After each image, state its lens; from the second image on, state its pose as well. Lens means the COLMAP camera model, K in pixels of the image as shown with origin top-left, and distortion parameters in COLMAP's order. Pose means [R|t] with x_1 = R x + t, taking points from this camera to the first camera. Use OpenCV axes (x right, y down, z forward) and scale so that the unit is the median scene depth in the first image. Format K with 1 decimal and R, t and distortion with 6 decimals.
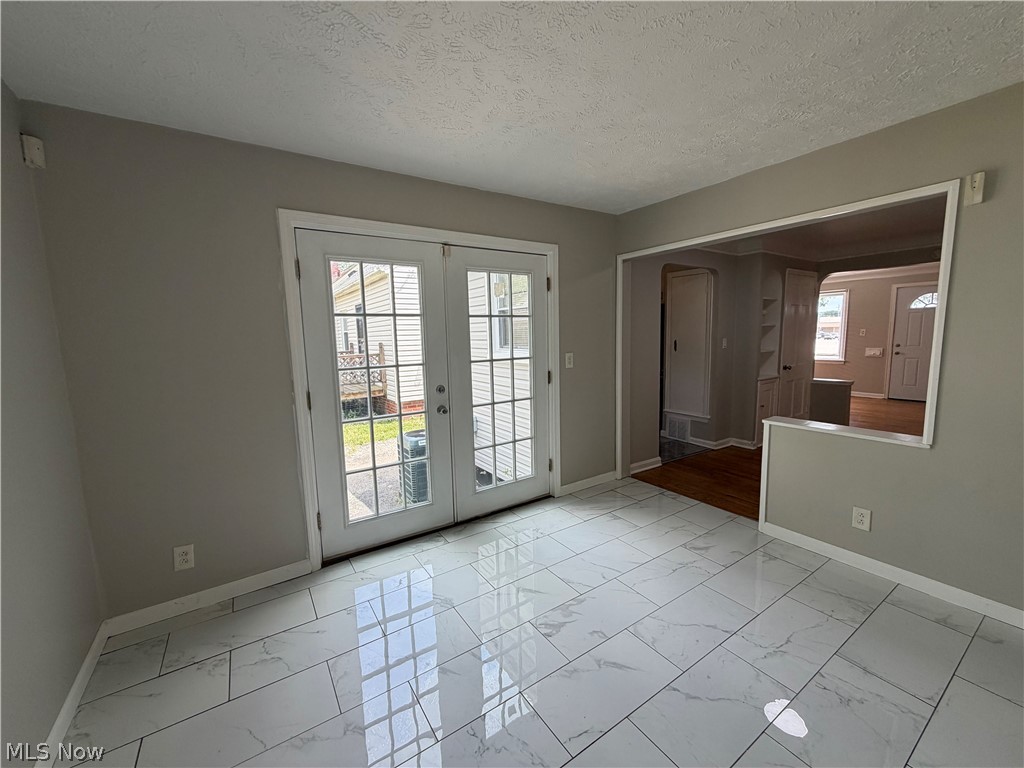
lens RADIAL K [[408.2, 0, 509.0], [0, 408.2, 384.1], [0, 0, 1]] dist [0.000248, 0.000317]
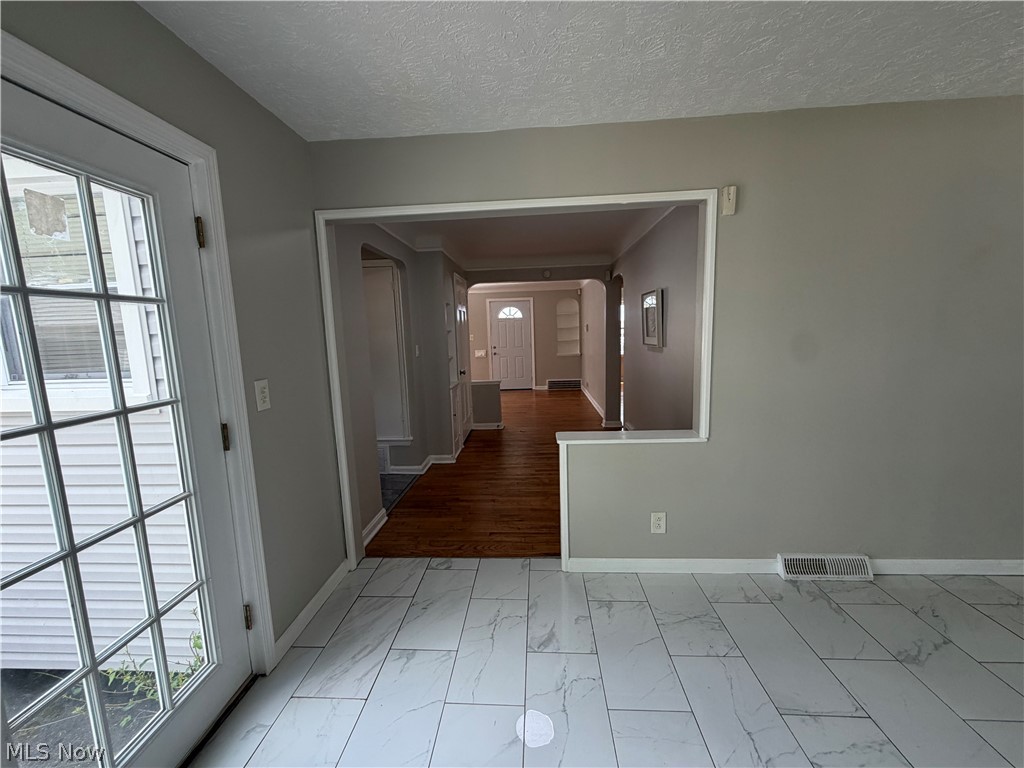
lens RADIAL K [[408.2, 0, 509.0], [0, 408.2, 384.1], [0, 0, 1]] dist [0.000248, 0.000317]
pose [[0.601710, -0.100667, 0.792346, -0.070868], [0.116498, 0.992478, 0.037626, -0.058262], [-0.790173, 0.069667, 0.608911, 0.475919]]
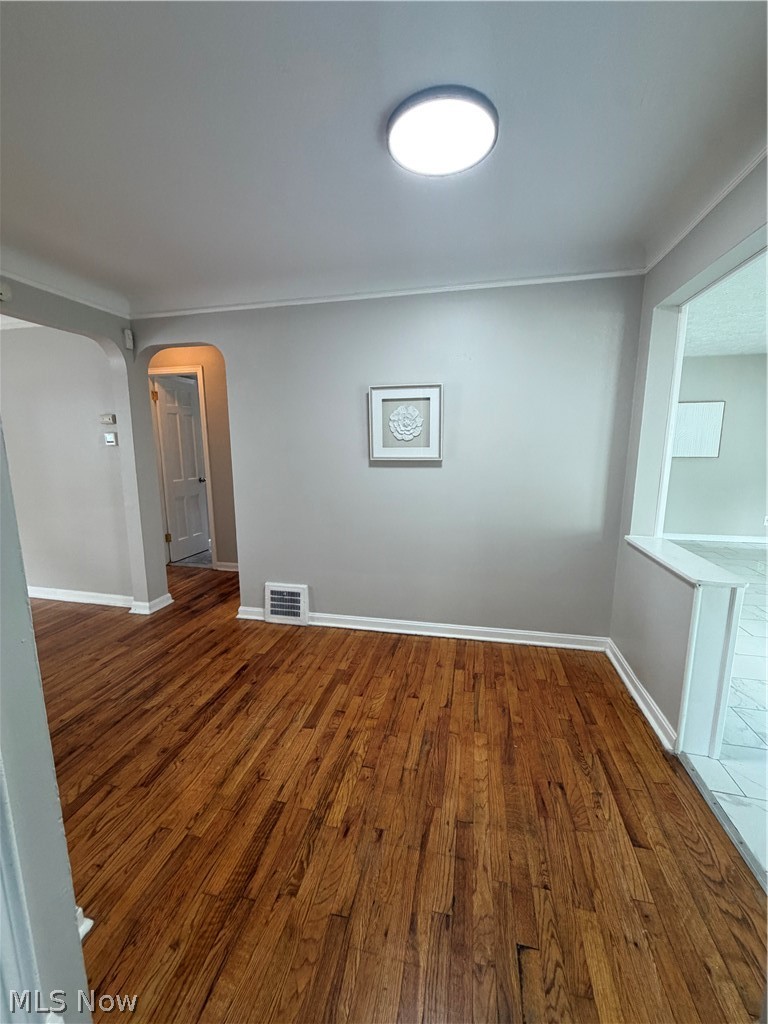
lens RADIAL K [[408.2, 0, 383.0], [0, 408.2, 508.6], [0, 0, 1]] dist [0.000248, 0.000317]
pose [[-0.694584, -0.086953, 0.714138, 0.483553], [0.109261, 0.968403, 0.224182, -0.170605], [-0.711066, 0.233740, -0.663137, 1.452928]]
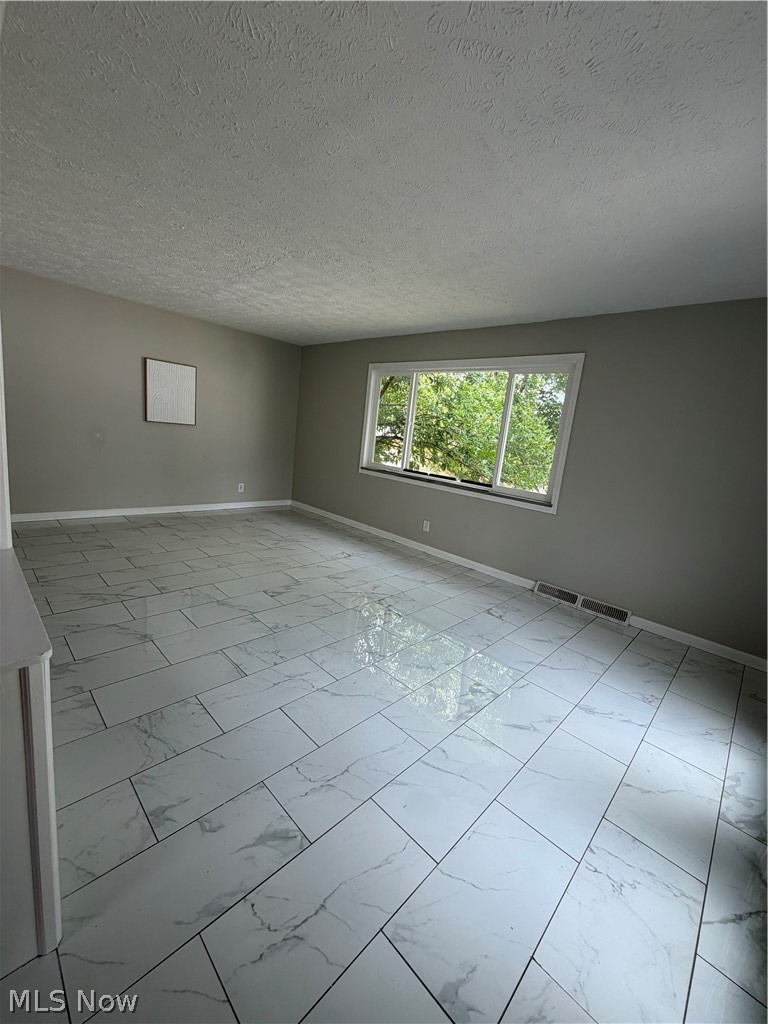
lens RADIAL K [[408.2, 0, 383.0], [0, 408.2, 508.6], [0, 0, 1]] dist [0.000248, 0.000317]
pose [[-0.972990, -0.036134, -0.228000, 0.377210], [-0.106745, 0.946163, 0.305584, -0.114015], [0.204683, 0.321668, -0.924464, 1.092995]]
